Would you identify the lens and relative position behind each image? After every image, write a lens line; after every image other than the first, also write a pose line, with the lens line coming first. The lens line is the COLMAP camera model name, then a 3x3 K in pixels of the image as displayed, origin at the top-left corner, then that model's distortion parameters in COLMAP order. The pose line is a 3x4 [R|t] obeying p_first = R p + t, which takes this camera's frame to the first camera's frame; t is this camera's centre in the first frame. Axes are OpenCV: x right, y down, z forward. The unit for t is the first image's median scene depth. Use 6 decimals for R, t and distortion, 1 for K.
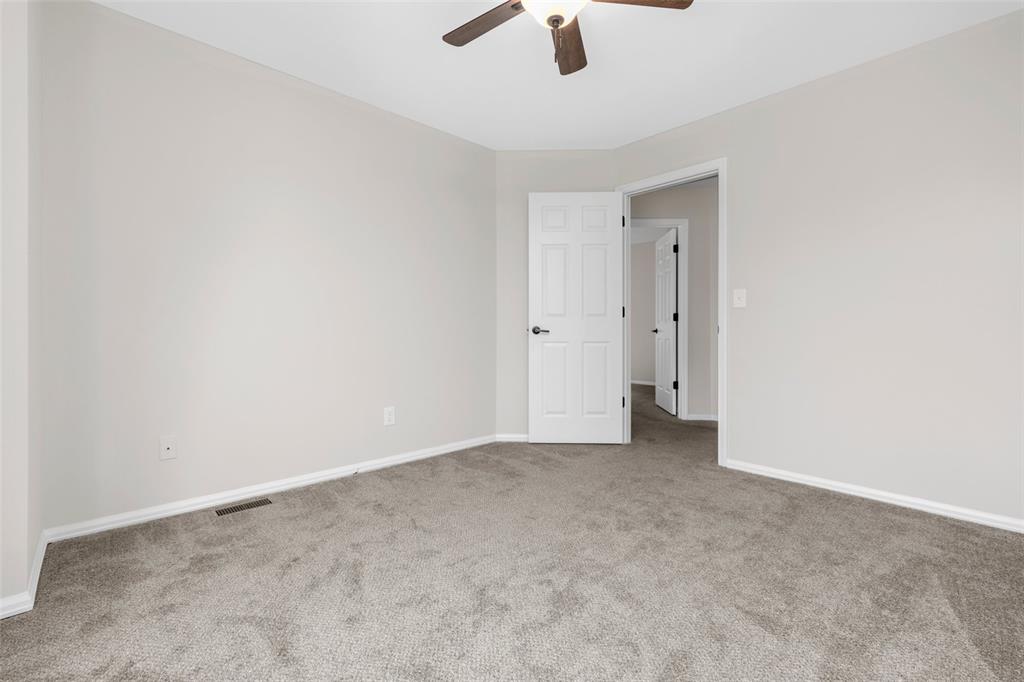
lens RADIAL K [[440.2, 0, 512.0], [0, 440.2, 341.0], [0, 0, 1]] dist [-0.000053, -0.000002]
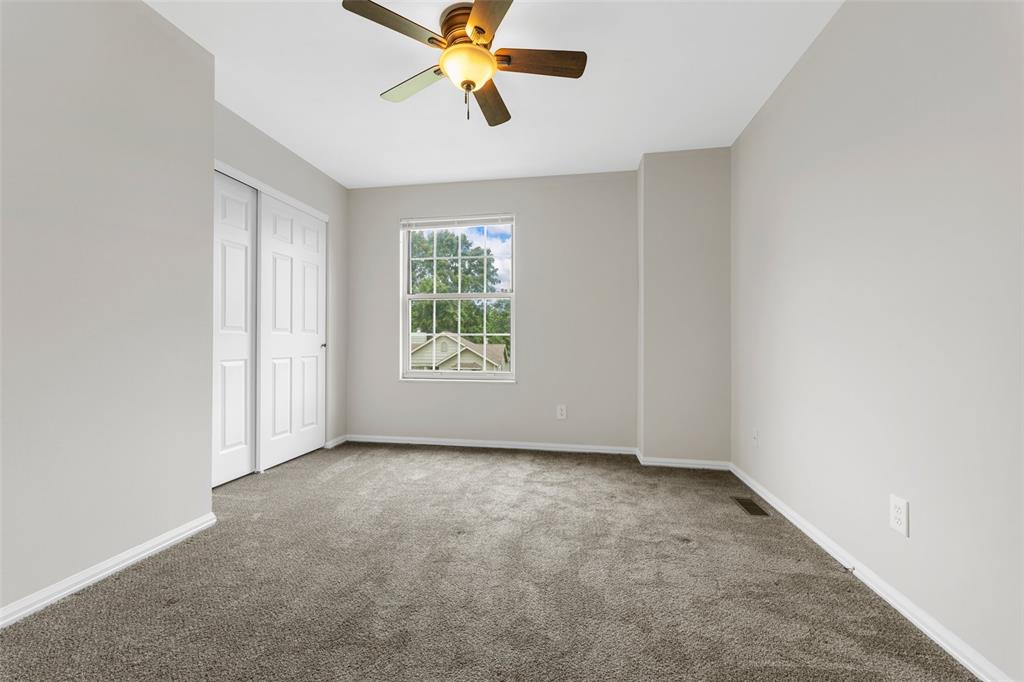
lens RADIAL K [[414.6, 0, 512.0], [0, 414.6, 341.0], [0, 0, 1]] dist [-0.000879, -0.000006]
pose [[-0.802356, 0.000759, -0.596845, 0.548306], [-0.003688, 0.999974, 0.006228, -0.055965], [0.596834, 0.007198, -0.802333, 1.565714]]
